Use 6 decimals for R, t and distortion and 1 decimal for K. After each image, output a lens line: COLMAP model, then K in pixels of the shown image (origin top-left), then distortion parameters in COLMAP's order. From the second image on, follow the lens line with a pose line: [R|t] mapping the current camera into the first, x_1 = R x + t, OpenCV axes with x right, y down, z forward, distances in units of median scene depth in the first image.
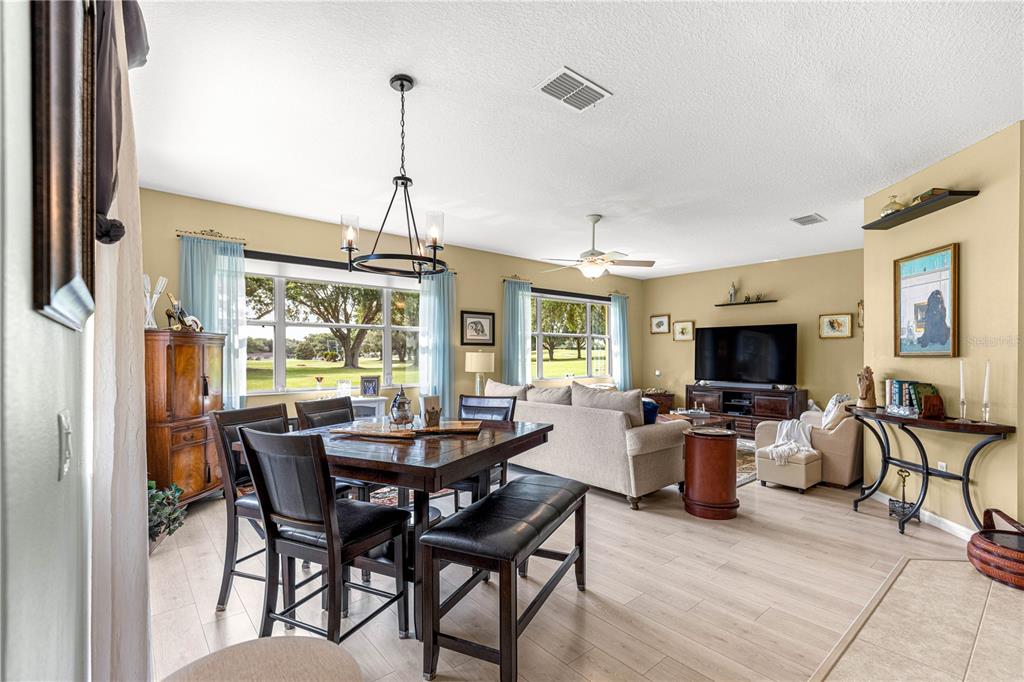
lens RADIAL K [[461.7, 0, 517.2], [0, 461.7, 353.6], [0, 0, 1]] dist [0.003726, -0.000295]
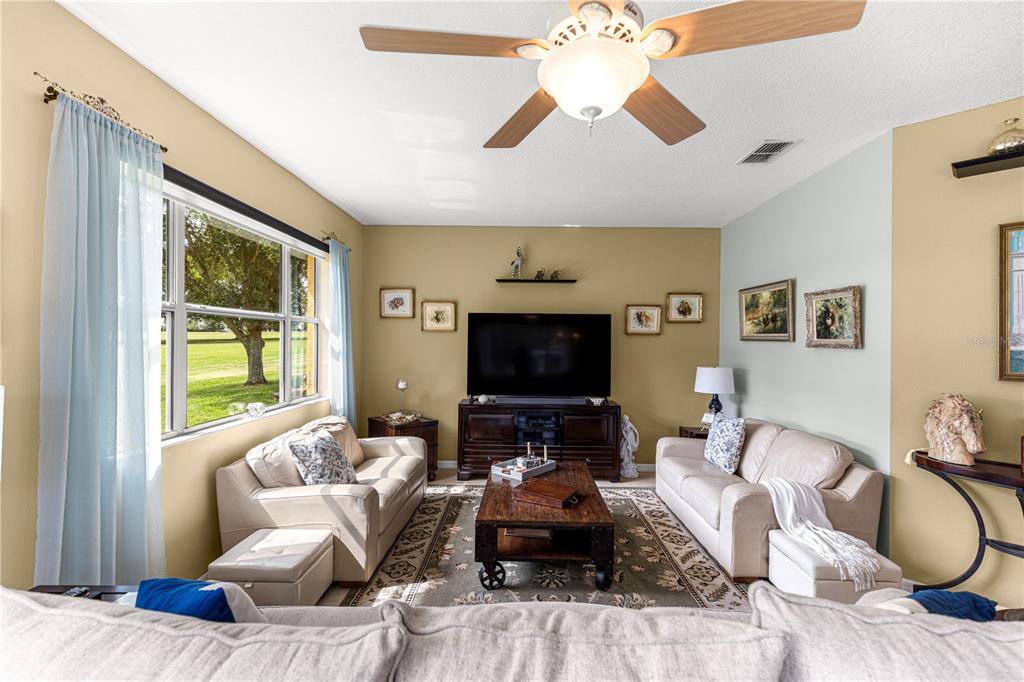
lens RADIAL K [[461.7, 0, 522.2], [0, 461.7, 338.2], [0, 0, 1]] dist [0.003726, -0.000295]
pose [[0.652454, 0.007621, 0.757790, -0.053434], [-0.011644, 0.999932, -0.000031, -0.024485], [-0.757739, -0.008804, 0.652499, 0.616287]]
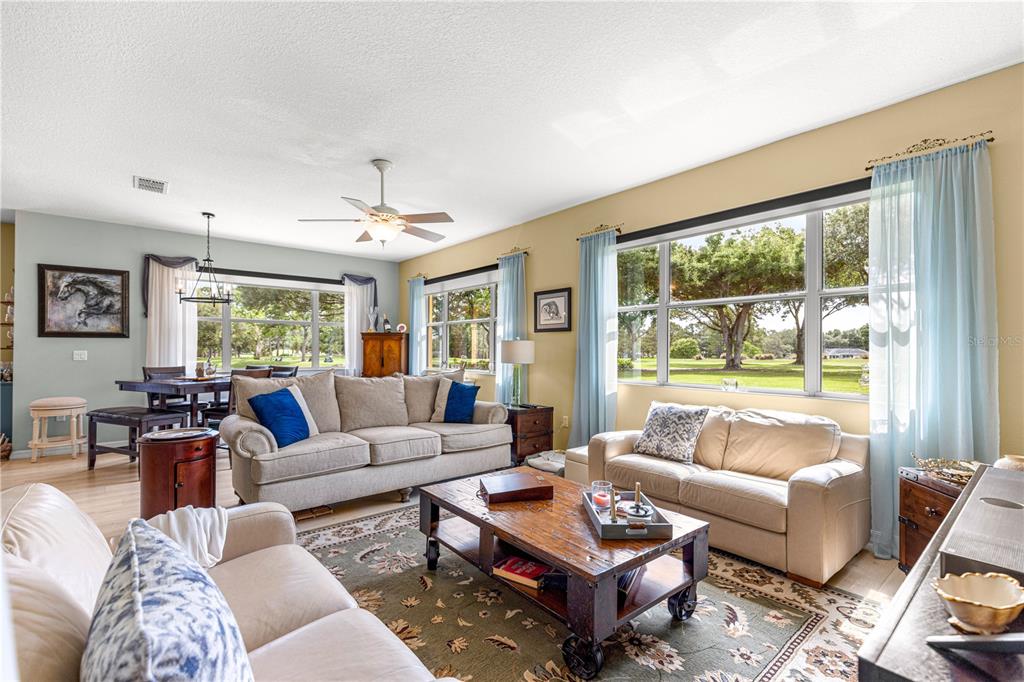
lens RADIAL K [[461.7, 0, 514.8], [0, 461.7, 346.2], [0, 0, 1]] dist [0.003726, -0.000295]
pose [[-0.013013, -0.007706, -0.999886, 0.682914], [-0.000393, 0.999970, -0.007701, 0.013002], [0.999915, 0.000293, -0.013016, 0.895668]]
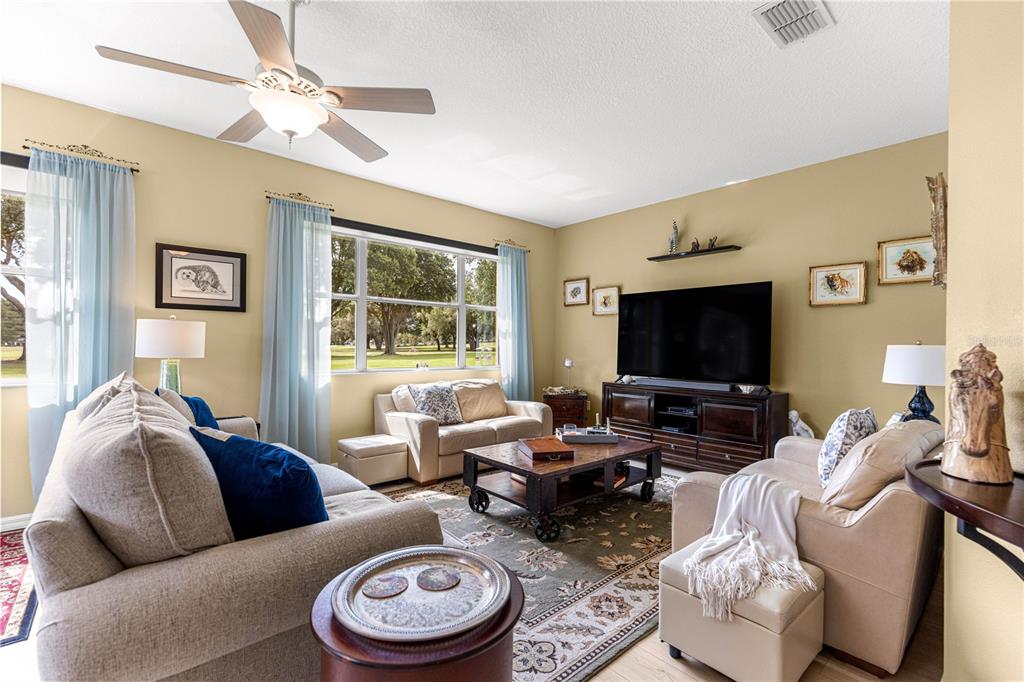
lens RADIAL K [[461.7, 0, 515.4], [0, 461.7, 344.8], [0, 0, 1]] dist [0.003726, -0.000295]
pose [[0.999558, 0.009721, 0.028095, 0.258806], [-0.009747, 0.999952, 0.000791, 0.018618], [-0.028086, -0.001065, 0.999605, 0.414591]]
